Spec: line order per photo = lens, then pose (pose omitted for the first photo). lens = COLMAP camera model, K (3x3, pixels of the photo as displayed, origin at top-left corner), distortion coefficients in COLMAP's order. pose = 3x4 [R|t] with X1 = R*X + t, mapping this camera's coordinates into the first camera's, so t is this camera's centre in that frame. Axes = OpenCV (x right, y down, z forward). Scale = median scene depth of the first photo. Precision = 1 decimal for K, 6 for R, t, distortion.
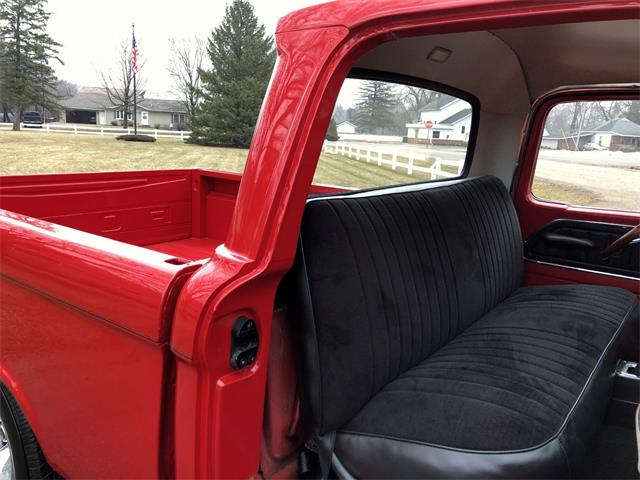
lens RADIAL K [[524.6, 0, 322.9], [0, 524.6, 236.6], [0, 0, 1]] dist [0.079413, -0.096678]
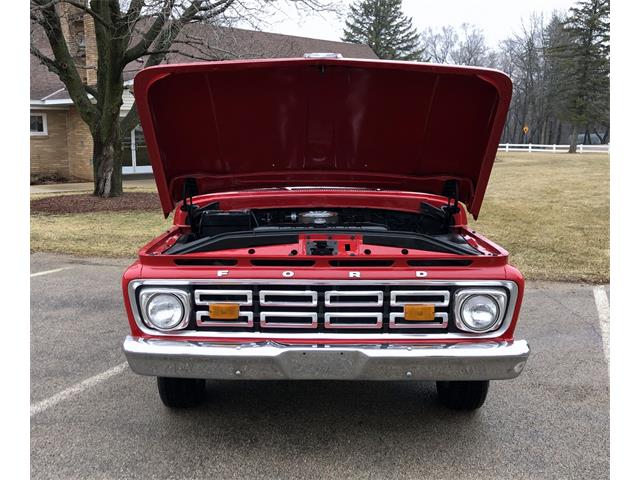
lens RADIAL K [[650.9, 0, 301.5], [0, 650.9, 256.6], [0, 0, 1]] dist [0.008059, 0.008074]
pose [[0.572392, 0.103621, -0.813406, 0.104204], [-0.134059, 0.990462, 0.031840, 0.008465], [0.808947, 0.090819, 0.580824, -0.032684]]
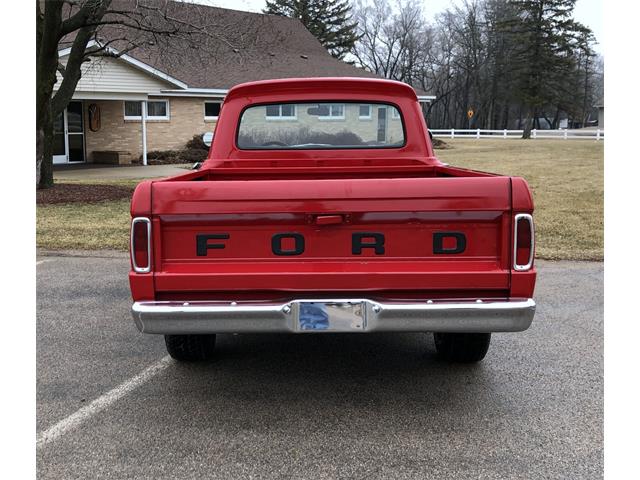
lens RADIAL K [[758.3, 0, 277.9], [0, 758.3, 238.5], [0, 0, 1]] dist [0.087441, -0.262867]
pose [[0.643852, 0.065169, -0.762370, 0.101349], [-0.114283, 0.993380, -0.011601, 0.016115], [0.756567, 0.094595, 0.647038, -0.059140]]
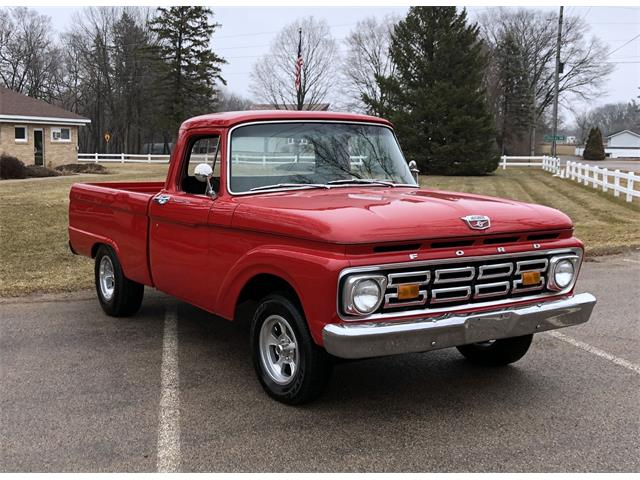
lens RADIAL K [[788.7, 0, 257.5], [0, 788.7, 239.3], [0, 0, 1]] dist [0.032595, -0.058891]
pose [[0.914288, 0.004673, -0.405039, 0.065452], [-0.040666, 0.995941, -0.080303, 0.019550], [0.403019, 0.089892, 0.910766, -0.091641]]
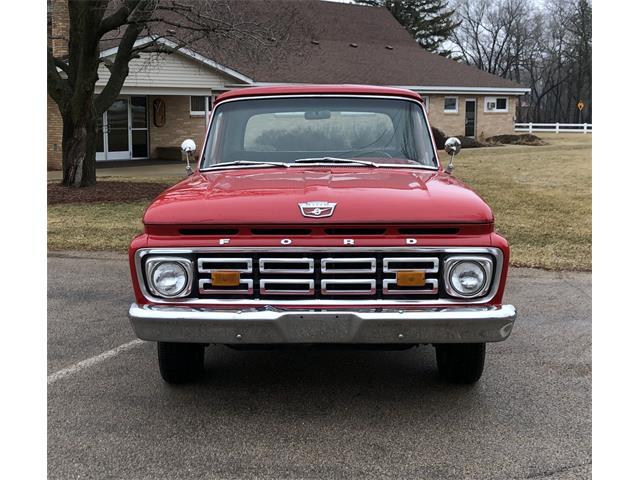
lens RADIAL K [[810.9, 0, 305.7], [0, 810.9, 205.0], [0, 0, 1]] dist [0.040933, -0.005978]
pose [[0.570988, 0.040694, -0.819949, 0.123069], [-0.128887, 0.990829, -0.040579, 0.011866], [0.810778, 0.128850, 0.570996, -0.044275]]
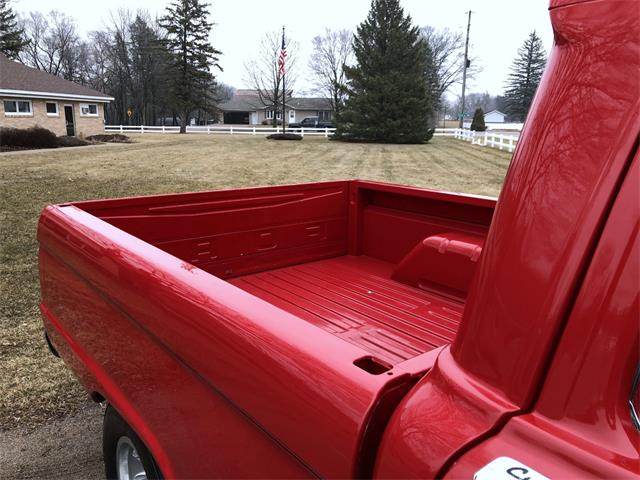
lens RADIAL K [[529.5, 0, 320.0], [0, 529.5, 240.0], [0, 0, 1]] dist [0.012220, 0.001077]
pose [[0.964329, 0.019698, -0.263974, -0.004367], [-0.014984, 0.999690, 0.019860, -0.003499], [0.264283, -0.015196, 0.964325, 0.008260]]
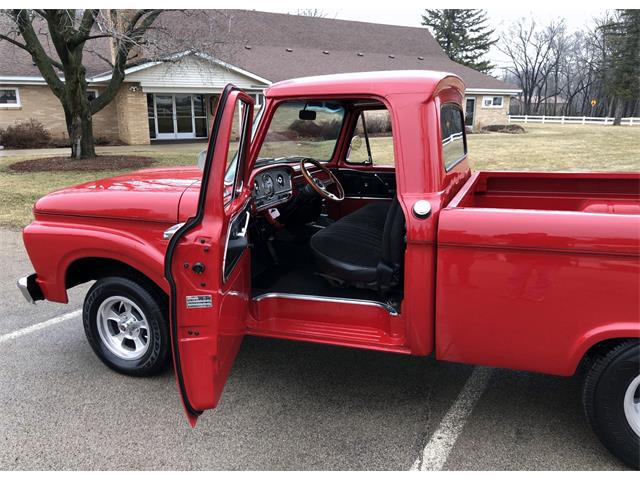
lens RADIAL K [[525.9, 0, 312.4], [0, 525.9, 242.6], [0, 0, 1]] dist [0.002416, 0.012116]
pose [[0.398628, 0.186100, -0.898033, 0.138528], [-0.166268, 0.977634, 0.128791, -0.014245], [0.901915, 0.097974, 0.420655, 0.080294]]
